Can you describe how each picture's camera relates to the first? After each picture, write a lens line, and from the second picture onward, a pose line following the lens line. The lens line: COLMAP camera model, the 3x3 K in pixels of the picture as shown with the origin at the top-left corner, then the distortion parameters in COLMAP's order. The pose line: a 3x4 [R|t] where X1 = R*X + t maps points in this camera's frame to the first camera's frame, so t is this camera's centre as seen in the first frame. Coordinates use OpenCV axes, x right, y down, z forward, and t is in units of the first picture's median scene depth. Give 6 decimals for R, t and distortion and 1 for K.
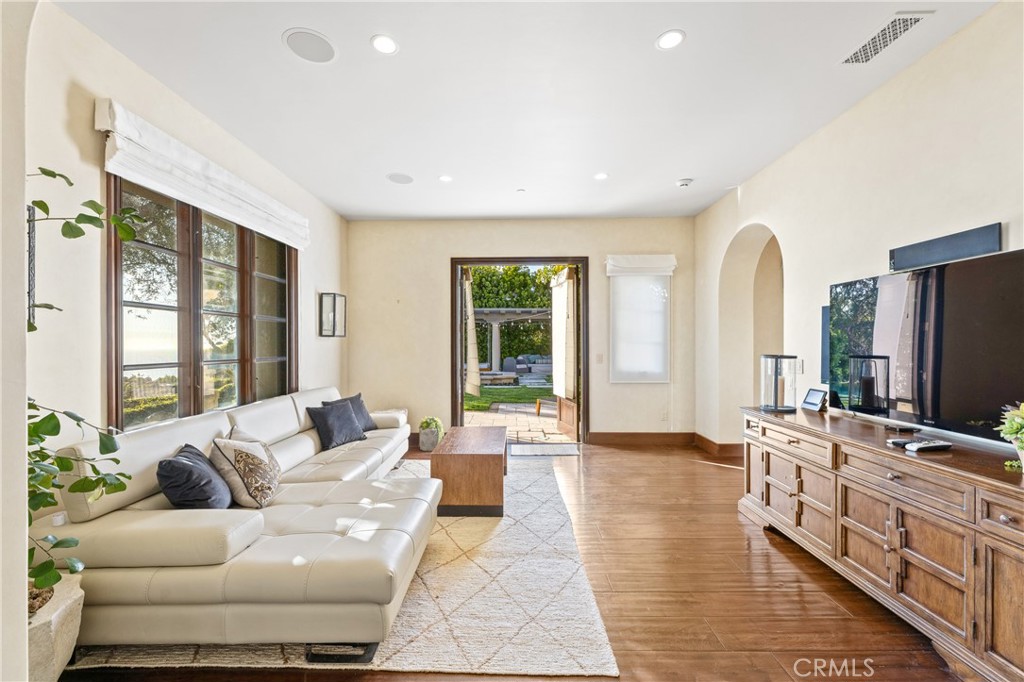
lens RADIAL K [[419.9, 0, 513.5], [0, 419.9, 345.8], [0, 0, 1]] dist [0.001465, 0.000320]
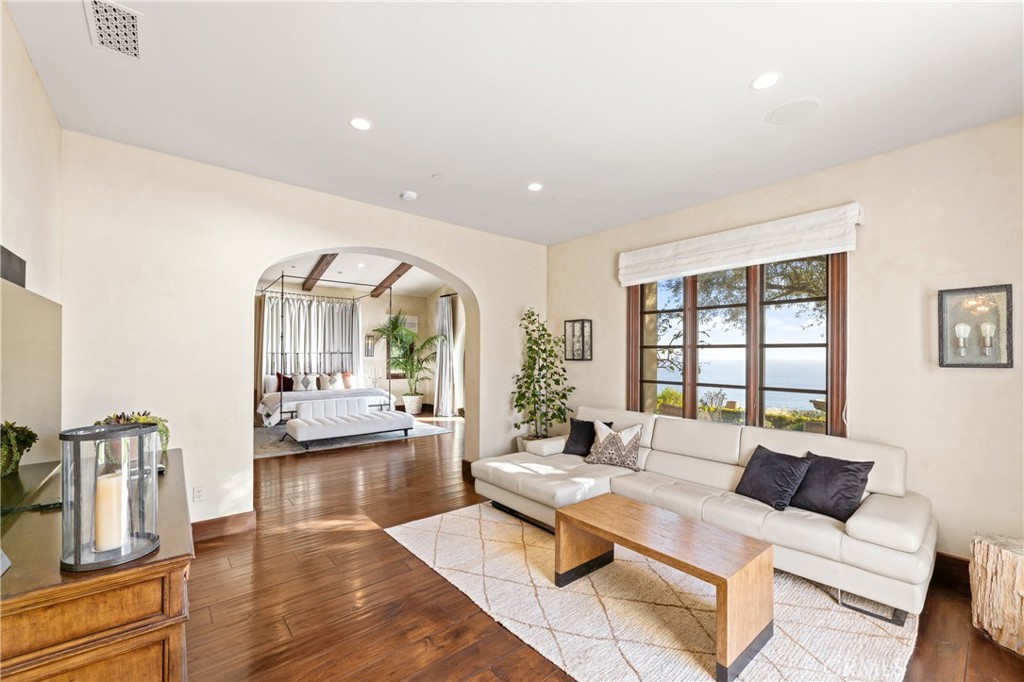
lens RADIAL K [[419.9, 0, 502.6], [0, 419.9, 352.9], [0, 0, 1]] dist [0.001465, 0.000320]
pose [[-0.763784, -0.009339, -0.645404, 0.522753], [-0.007046, 0.999956, -0.006130, -0.042230], [0.645433, -0.000135, -0.763817, 1.376351]]
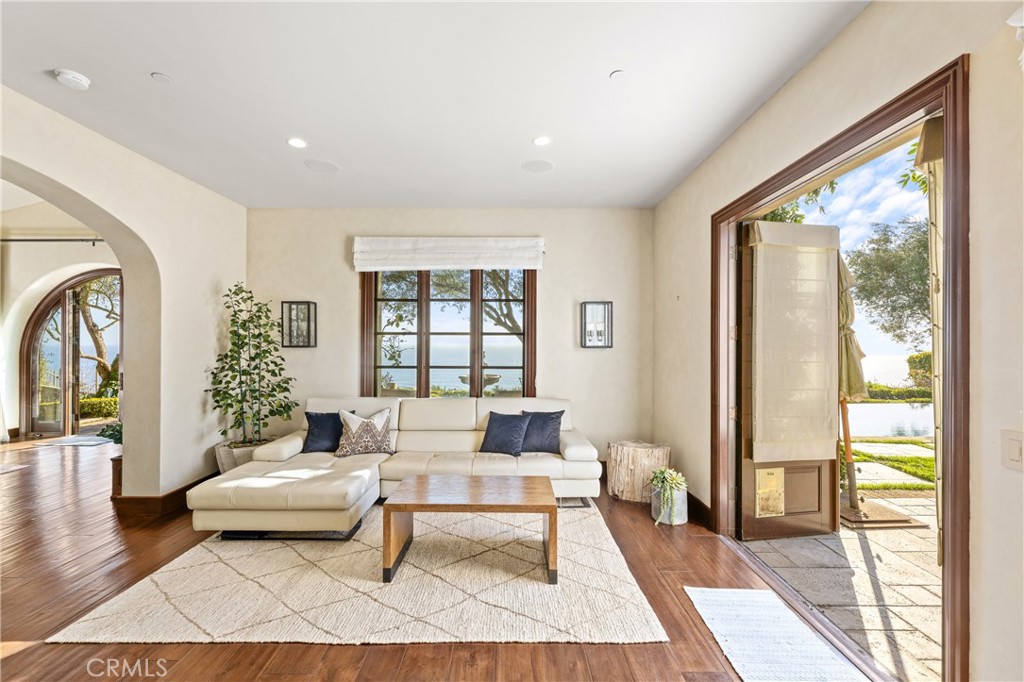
lens RADIAL K [[419.9, 0, 512.4], [0, 419.9, 341.4], [0, 0, 1]] dist [0.001465, 0.000320]
pose [[0.011382, -0.005863, -0.999918, 0.678079], [-0.002274, 0.999980, -0.005889, -0.039016], [0.999933, 0.002341, 0.011369, 1.080559]]
